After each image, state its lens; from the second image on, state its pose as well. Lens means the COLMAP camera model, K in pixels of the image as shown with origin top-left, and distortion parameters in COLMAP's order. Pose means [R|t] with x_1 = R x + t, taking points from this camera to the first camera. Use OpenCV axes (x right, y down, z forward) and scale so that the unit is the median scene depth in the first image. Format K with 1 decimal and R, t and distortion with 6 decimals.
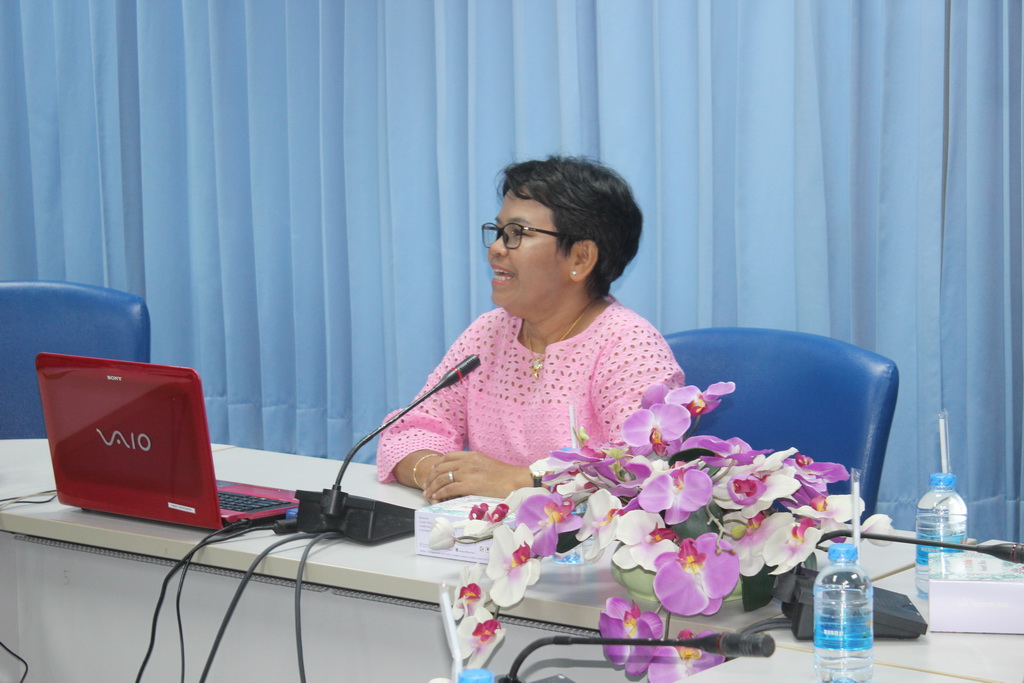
lens RADIAL K [[2437.4, 0, 512.0], [0, 2437.4, 341.5], [0, 0, 1]] dist [0.029735, 0.436244]
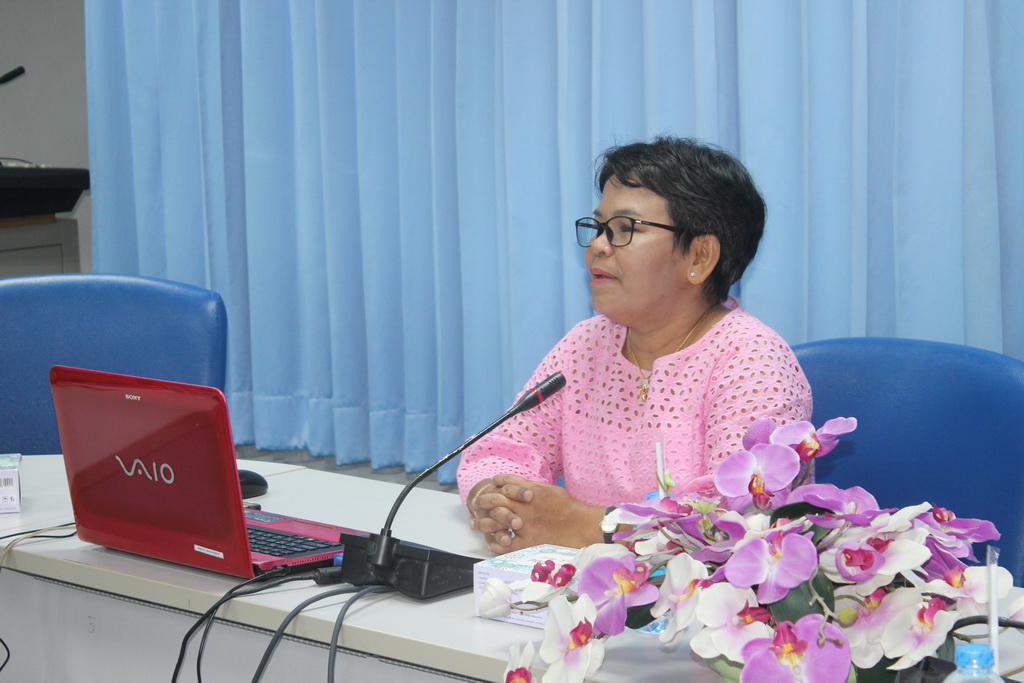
lens RADIAL K [[2437.4, 0, 512.0], [0, 2437.4, 341.5], [0, 0, 1]] dist [0.029735, 0.436244]
pose [[0.996466, 0.008935, -0.083516, 0.040843], [-0.008025, 0.999905, 0.011221, -0.015584], [0.083608, -0.010511, 0.996443, 0.167002]]
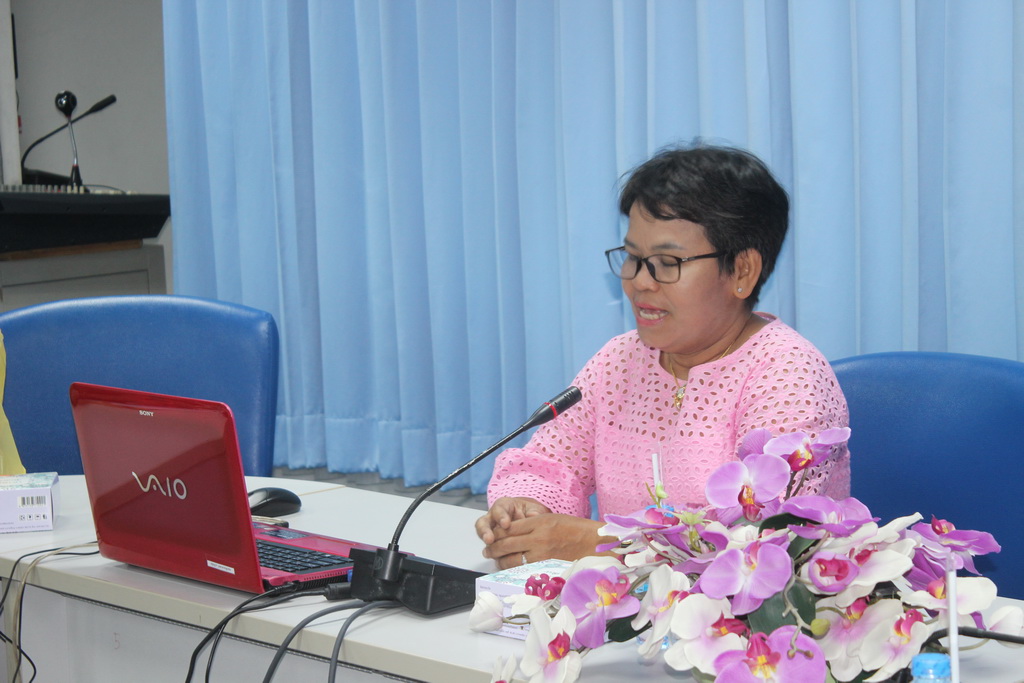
lens RADIAL K [[2437.4, 0, 512.0], [0, 2437.4, 341.5], [0, 0, 1]] dist [0.029735, 0.436244]
pose [[0.989552, 0.001615, -0.144168, 0.088534], [-0.001844, 0.999997, -0.001458, -0.009307], [0.144165, 0.001709, 0.989552, 0.179755]]
